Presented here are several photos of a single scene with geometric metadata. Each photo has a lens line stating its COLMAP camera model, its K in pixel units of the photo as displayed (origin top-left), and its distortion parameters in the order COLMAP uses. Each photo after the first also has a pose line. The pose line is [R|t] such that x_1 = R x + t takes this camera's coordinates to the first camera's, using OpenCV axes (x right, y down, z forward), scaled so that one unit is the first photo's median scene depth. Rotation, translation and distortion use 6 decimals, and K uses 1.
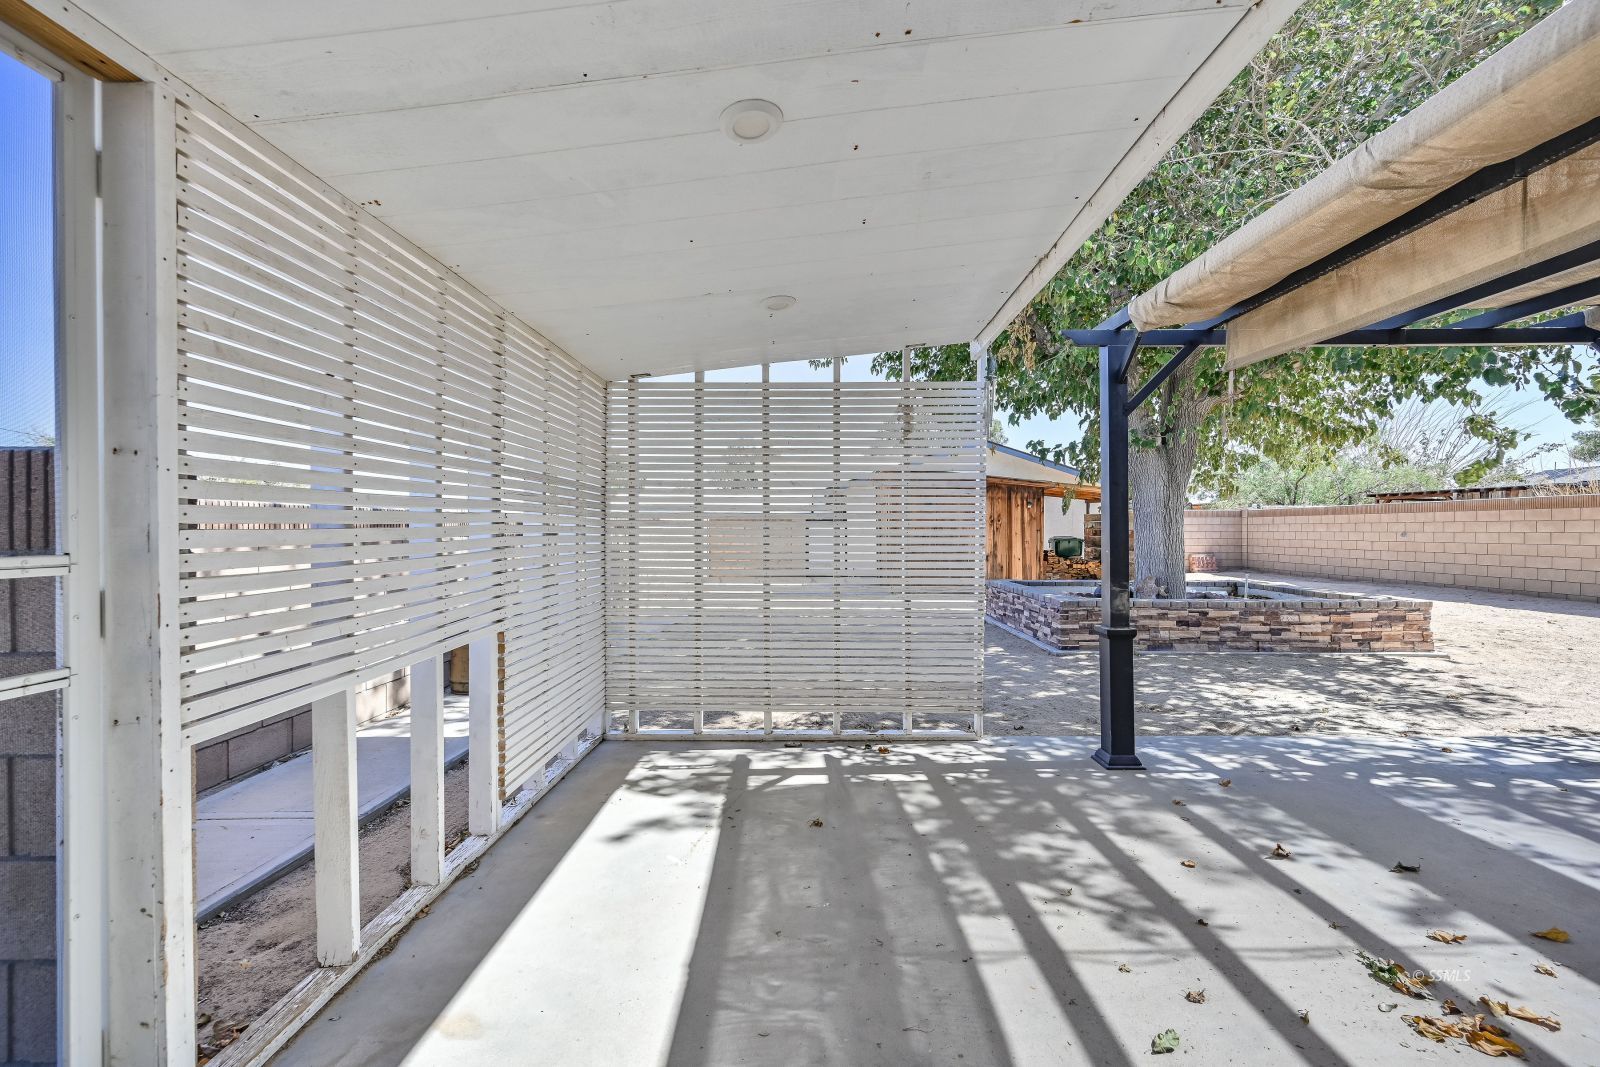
lens RADIAL K [[657.5, 0, 809.6], [0, 657.5, 530.6], [0, 0, 1]] dist [0.000214, -0.000162]
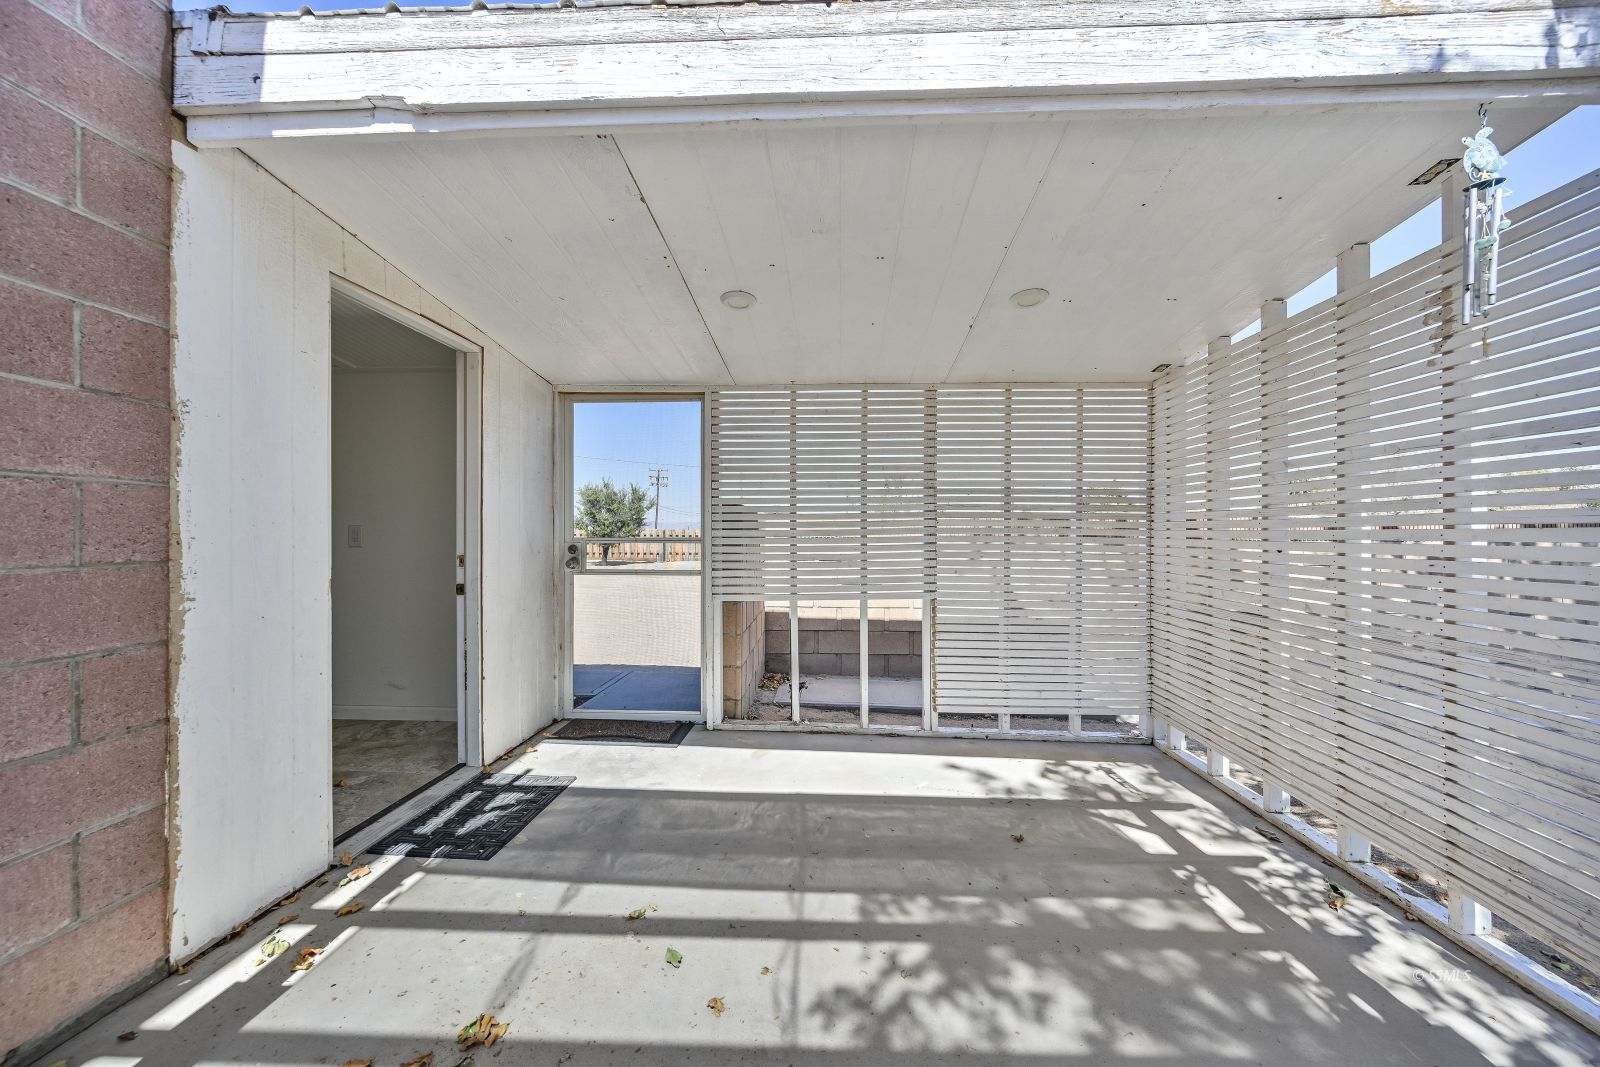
lens RADIAL K [[657.5, 0, 807.5], [0, 657.5, 529.0], [0, 0, 1]] dist [0.000214, -0.000162]
pose [[-0.042882, 0.000108, -0.999080, 0.805051], [-0.007459, 0.999972, 0.000429, -0.002390], [0.999052, 0.007471, -0.042880, 0.598624]]
